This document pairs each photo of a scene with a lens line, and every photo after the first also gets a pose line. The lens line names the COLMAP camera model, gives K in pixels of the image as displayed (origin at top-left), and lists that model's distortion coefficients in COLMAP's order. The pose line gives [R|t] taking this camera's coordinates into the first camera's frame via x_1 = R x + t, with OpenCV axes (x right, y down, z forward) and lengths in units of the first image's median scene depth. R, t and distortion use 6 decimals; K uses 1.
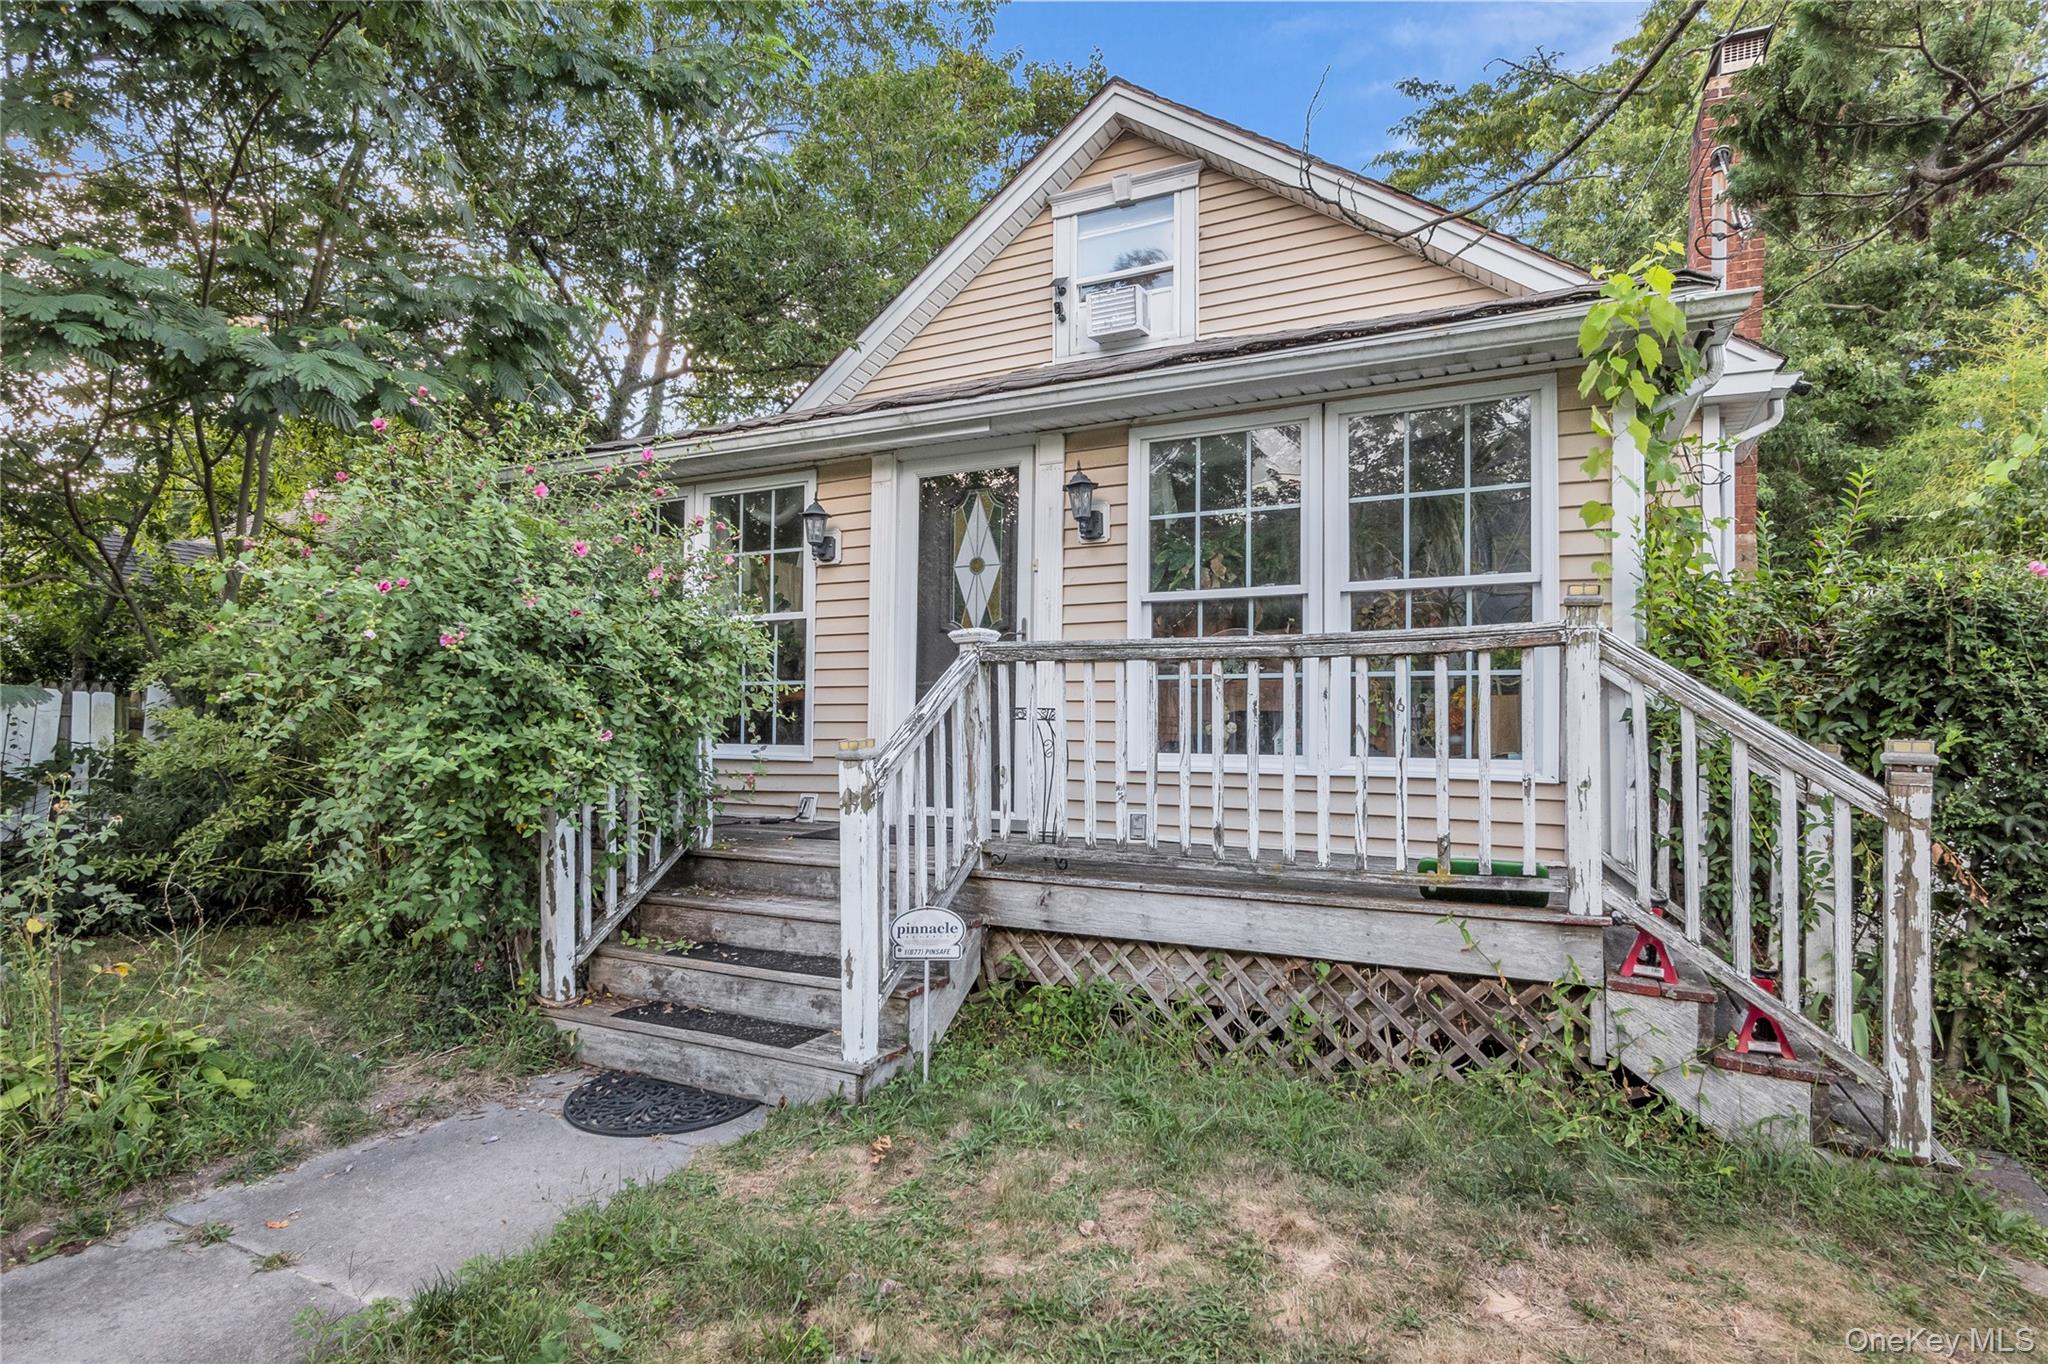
lens RADIAL K [[1030.3, 0, 1025.6], [0, 1030.3, 689.4], [0, 0, 1]] dist [0.004106, -0.000618]
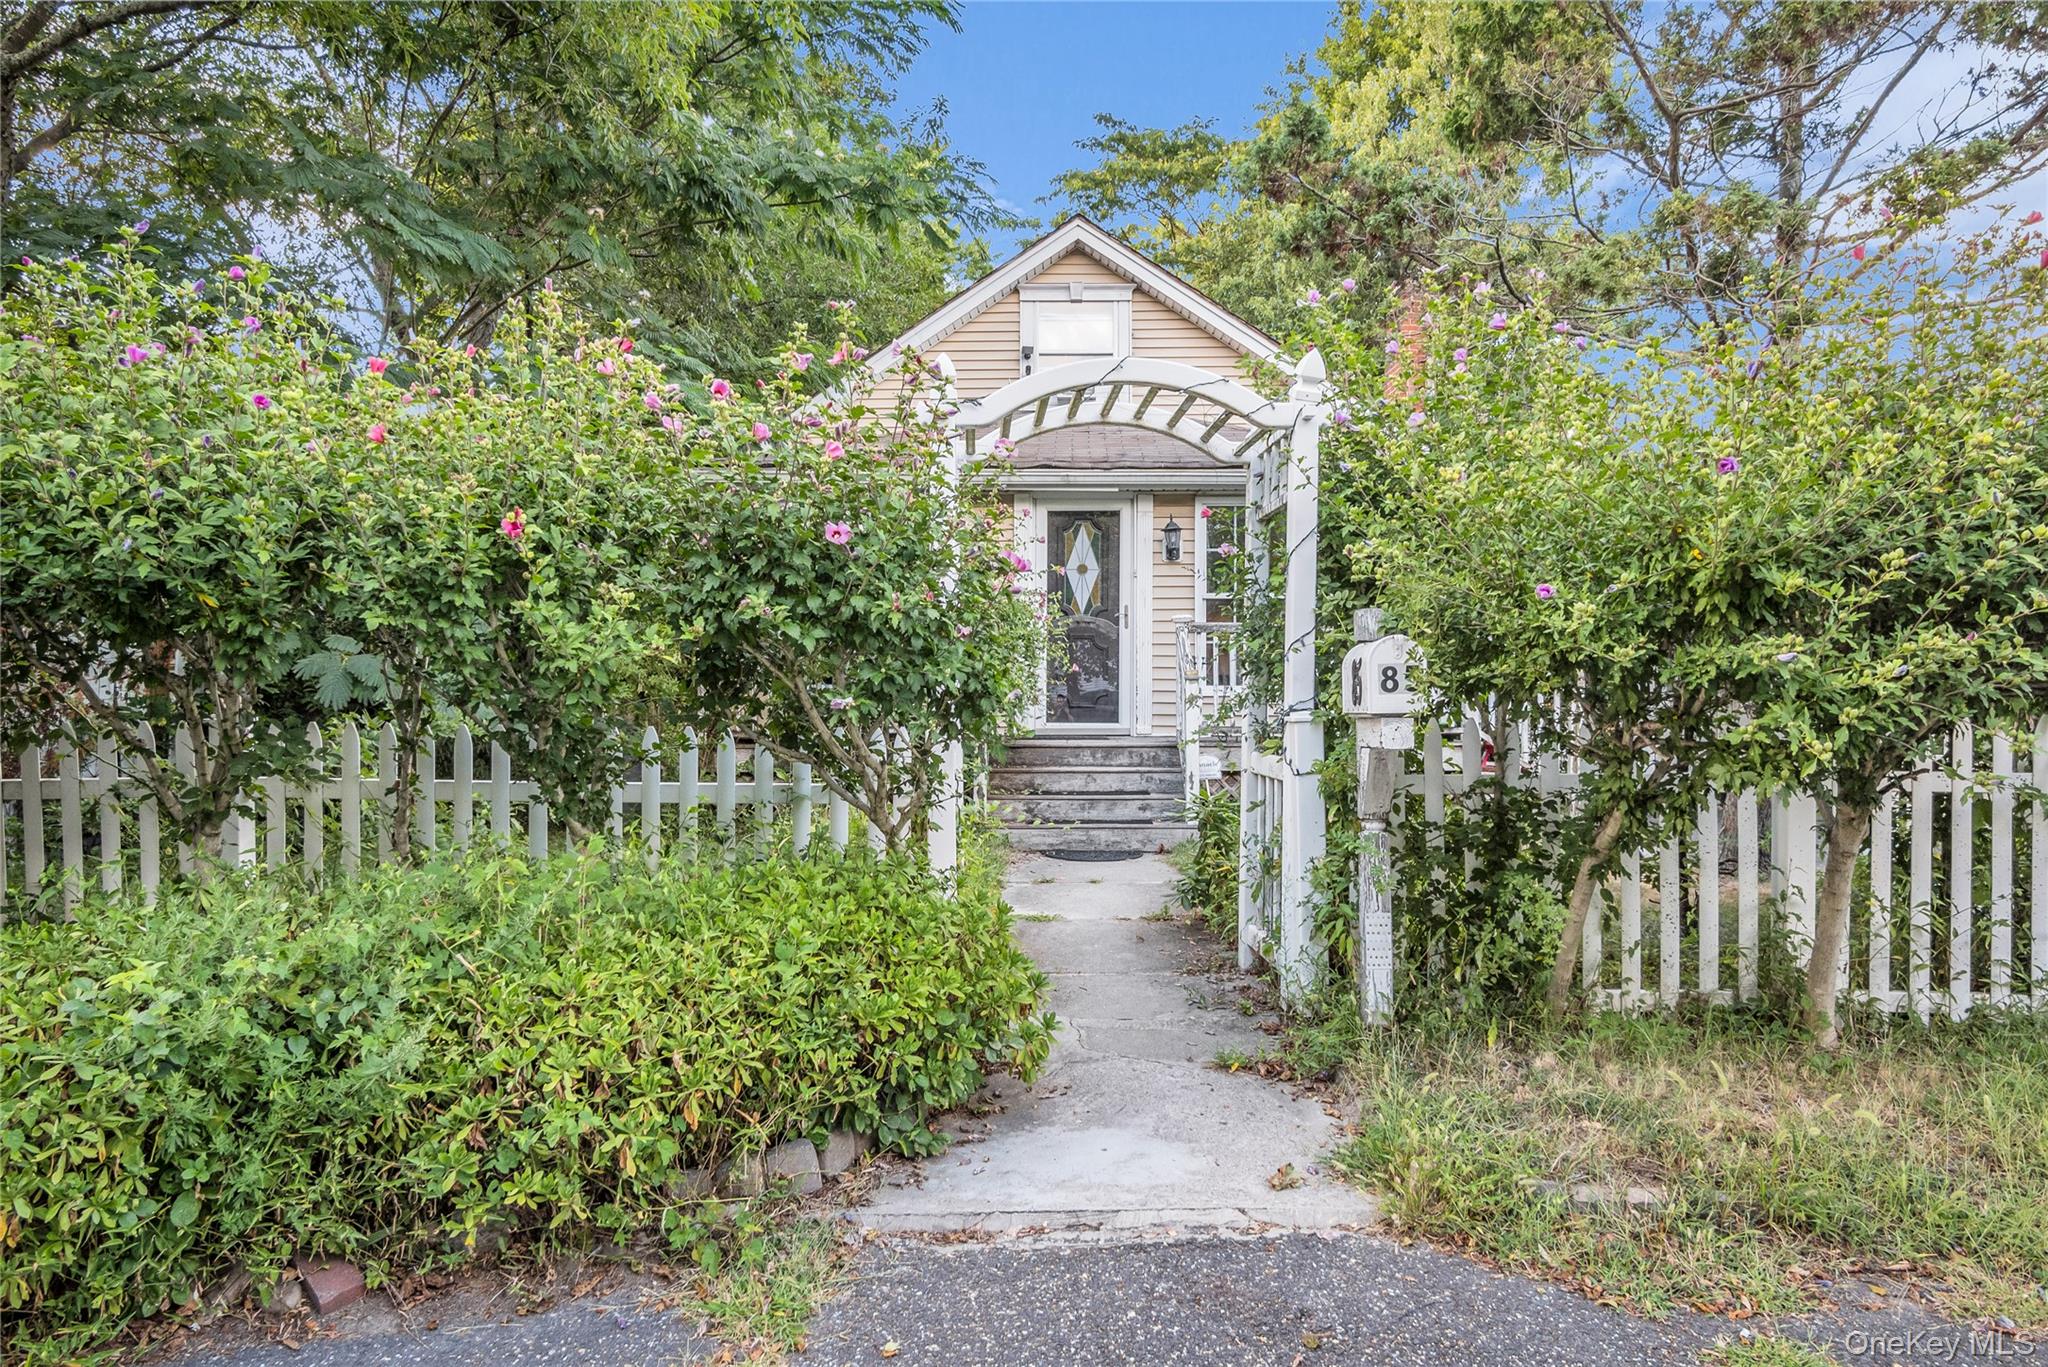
lens RADIAL K [[1188.3, 0, 1023.2], [0, 1188.3, 680.7], [0, 0, 1]] dist [-0.001656, -0.000169]
pose [[0.910935, 0.000255, 0.412550, -1.212359], [-0.011021, 0.999658, 0.023716, 0.011210], [-0.412403, -0.026151, 0.910626, -0.861408]]
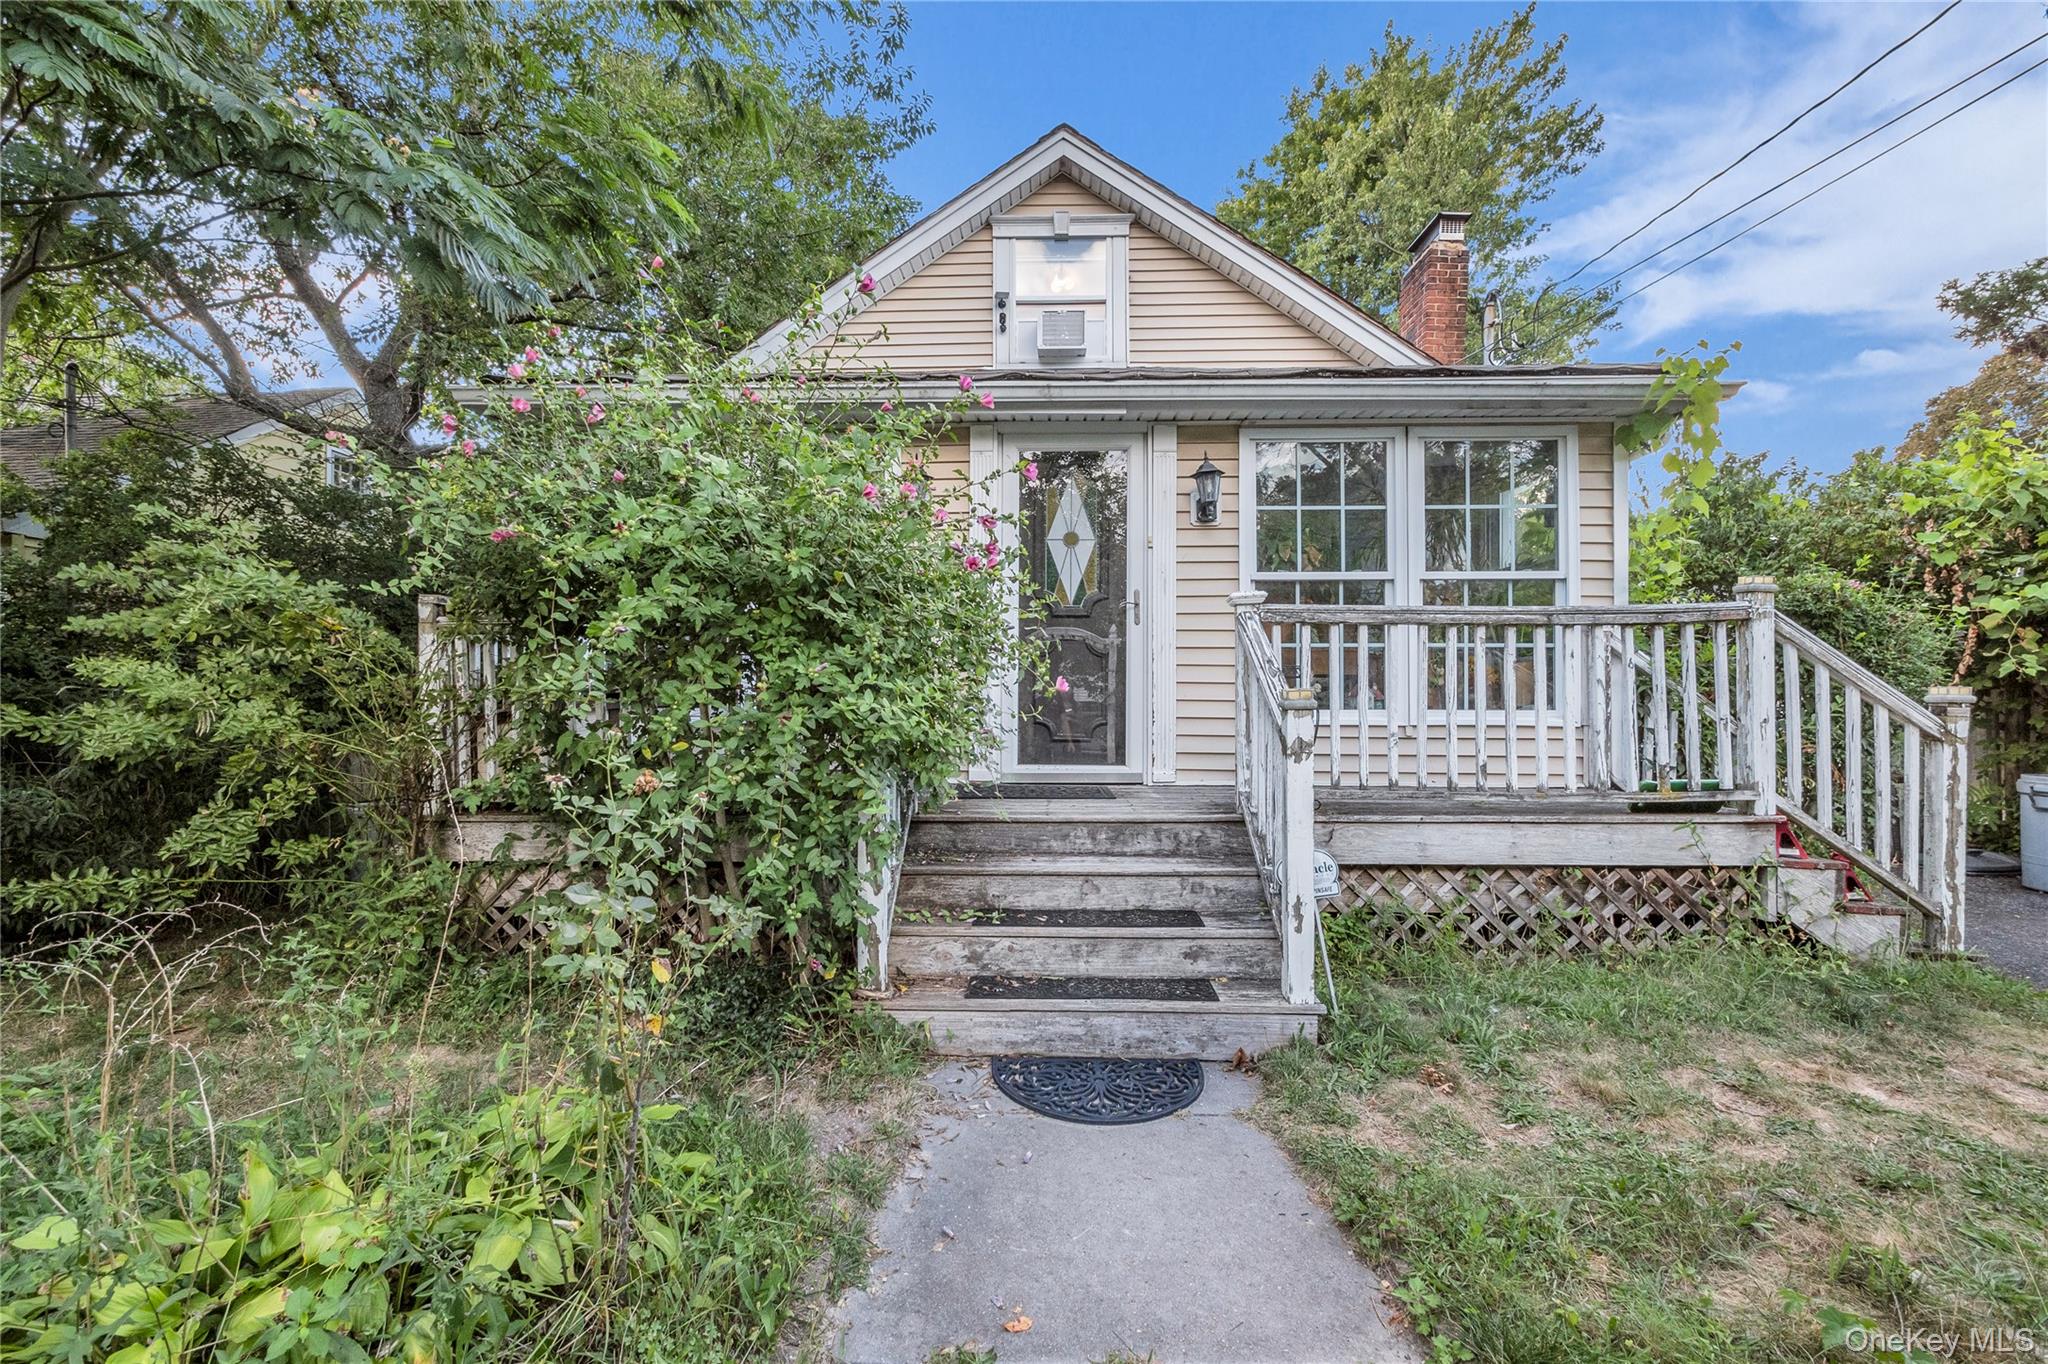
lens RADIAL K [[848.8, 0, 1026.0], [0, 848.8, 681.6], [0, 0, 1]] dist [-0.002127, 0.000502]
pose [[0.909929, 0.003355, 0.414750, -0.632127], [-0.009239, 0.999883, 0.012182, 0.025680], [-0.414661, -0.014917, 0.909854, 0.283958]]
